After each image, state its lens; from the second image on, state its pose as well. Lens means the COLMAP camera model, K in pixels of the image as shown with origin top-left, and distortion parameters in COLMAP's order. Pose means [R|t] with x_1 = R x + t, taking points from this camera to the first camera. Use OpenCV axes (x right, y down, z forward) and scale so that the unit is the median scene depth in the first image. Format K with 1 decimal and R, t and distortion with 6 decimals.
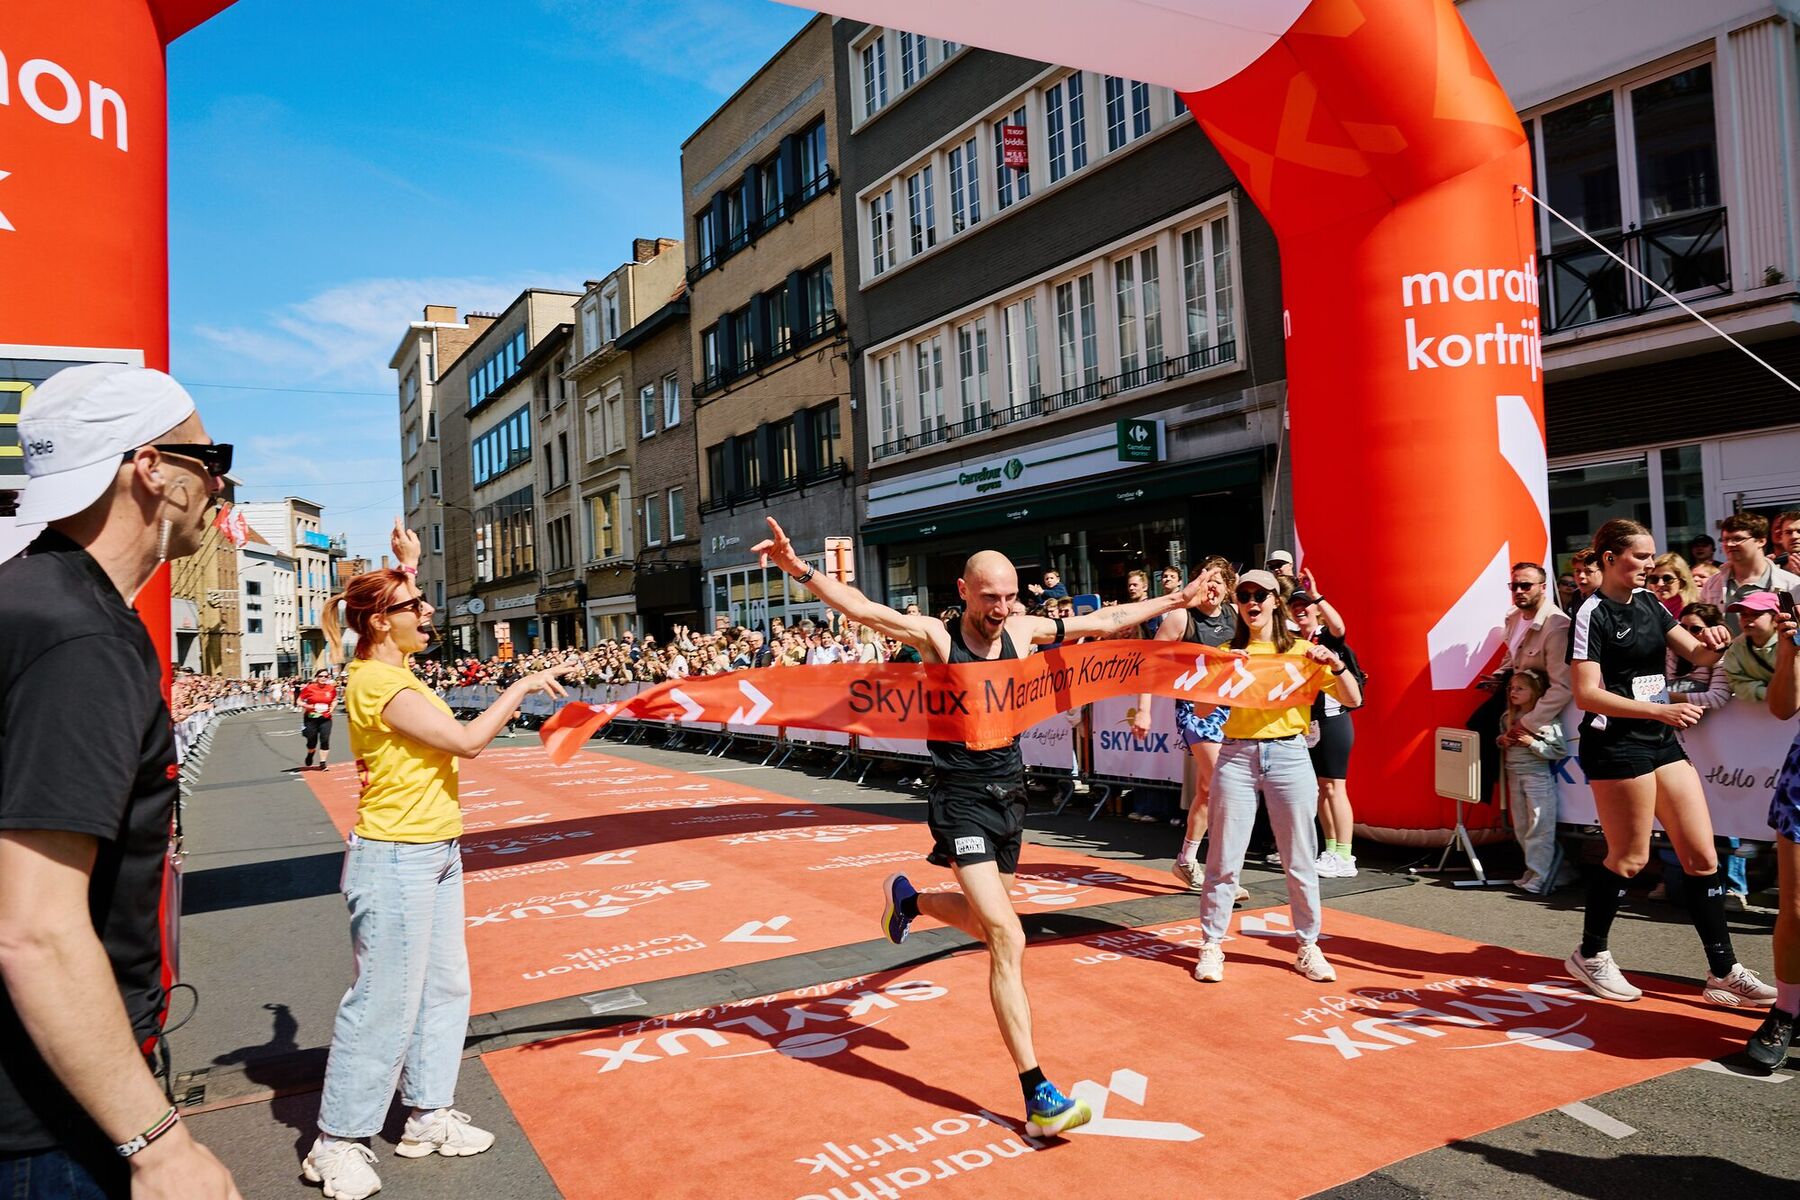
lens RADIAL K [[1223.7, 0, 901.6], [0, 1223.7, 599.8], [0, 0, 1]] dist [0.005034, 0.000430]
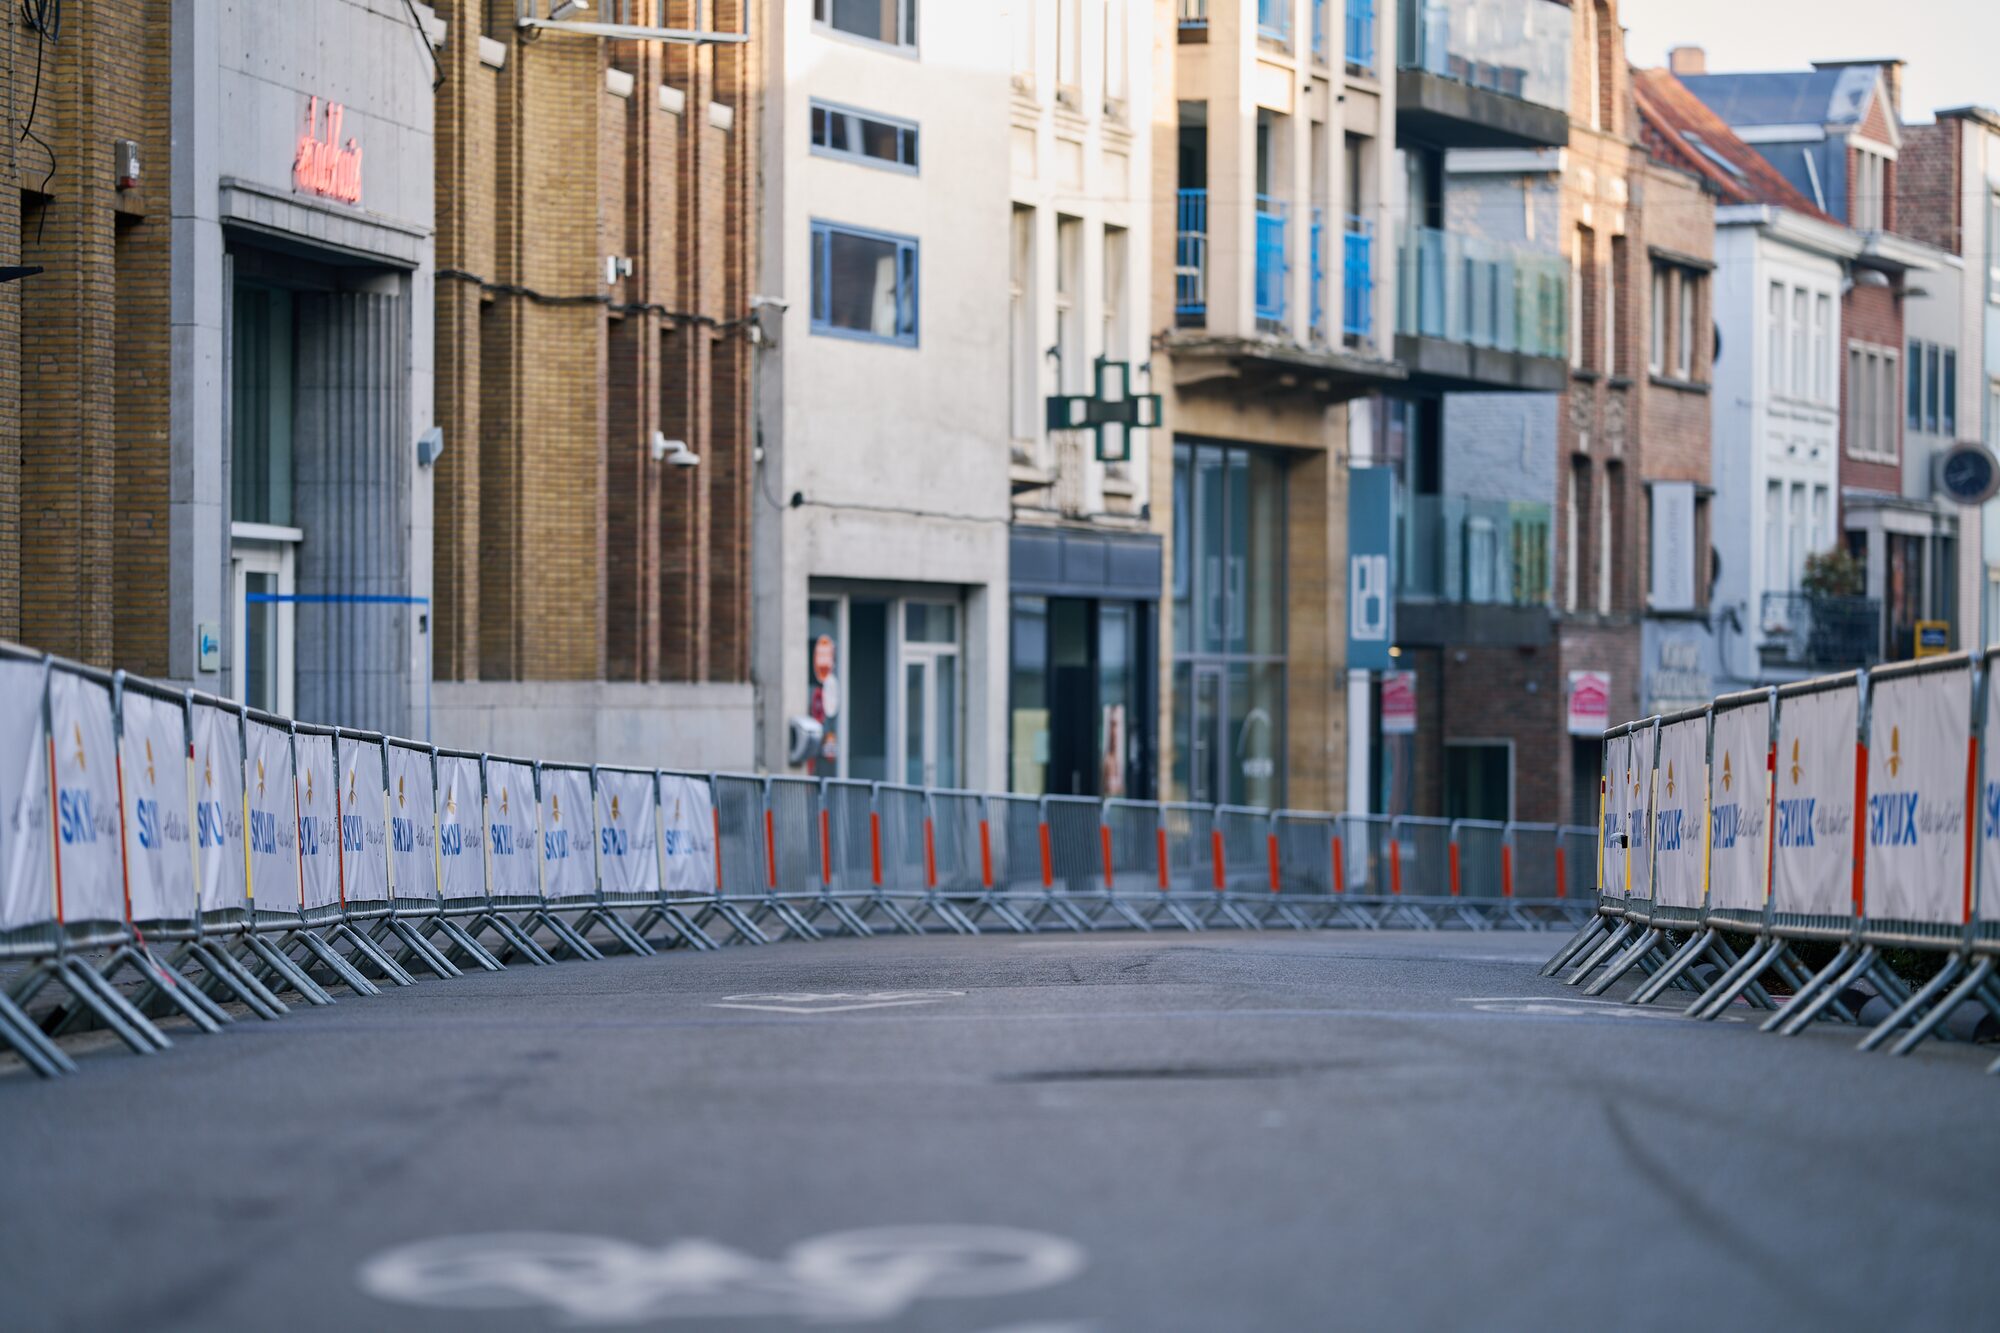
lens RADIAL K [[7508.7, 0, 1000.6], [0, 7508.7, 664.6], [0, 0, 1]] dist [0.041843, 0.000000]
pose [[0.884040, 0.052409, -0.464464, -0.258414], [-0.038679, 0.998489, 0.039046, 0.052393], [0.465809, -0.016553, 0.884731, 0.543052]]
